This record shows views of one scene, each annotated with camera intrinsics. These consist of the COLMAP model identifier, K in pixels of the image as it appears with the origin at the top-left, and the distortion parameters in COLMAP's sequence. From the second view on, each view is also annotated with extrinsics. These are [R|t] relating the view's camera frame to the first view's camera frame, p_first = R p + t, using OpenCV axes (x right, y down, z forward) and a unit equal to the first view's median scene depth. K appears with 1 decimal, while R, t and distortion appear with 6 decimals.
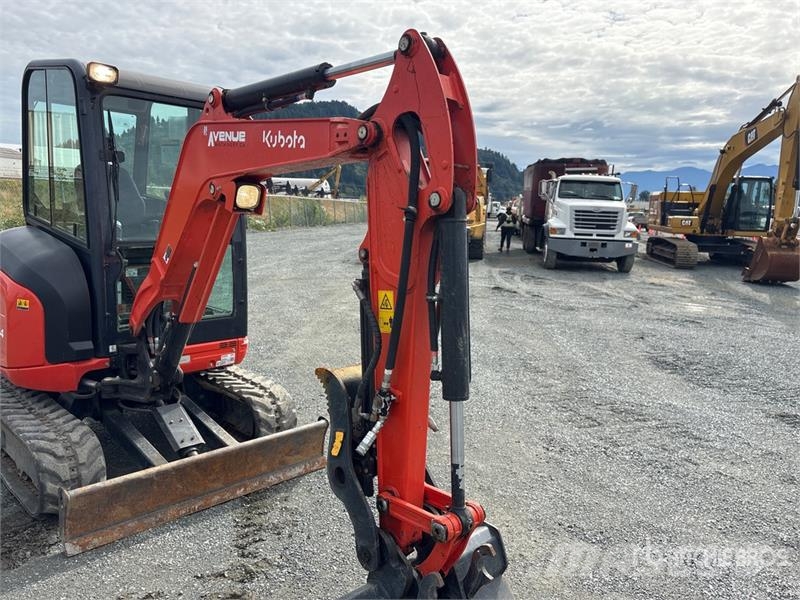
lens RADIAL K [[605.8, 0, 401.6], [0, 605.8, 302.4], [0, 0, 1]] dist [0.052798, -0.062351]
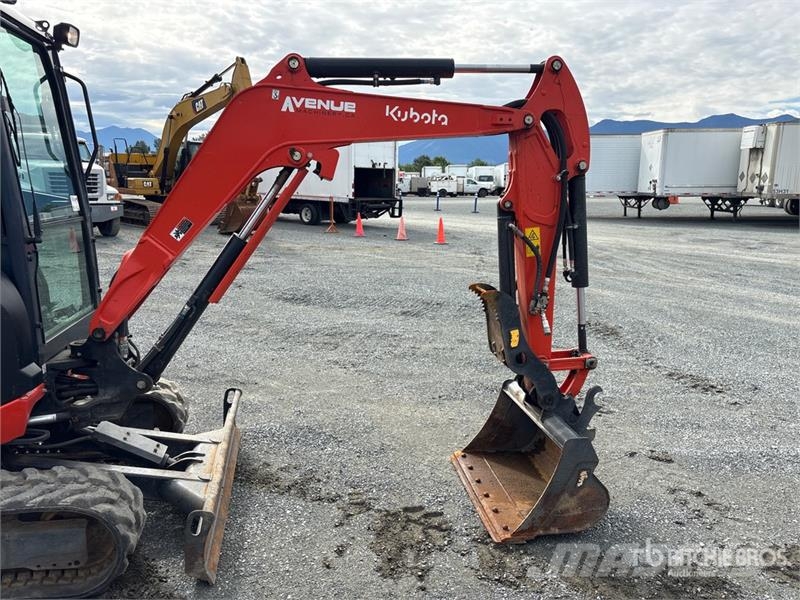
lens RADIAL K [[605.8, 0, 401.6], [0, 605.8, 302.4], [0, 0, 1]] dist [0.052798, -0.062351]
pose [[0.578562, -0.182232, 0.795020, -0.195343], [0.133483, 0.982735, 0.128120, -0.009956], [-0.804642, 0.031997, 0.592898, 0.051008]]
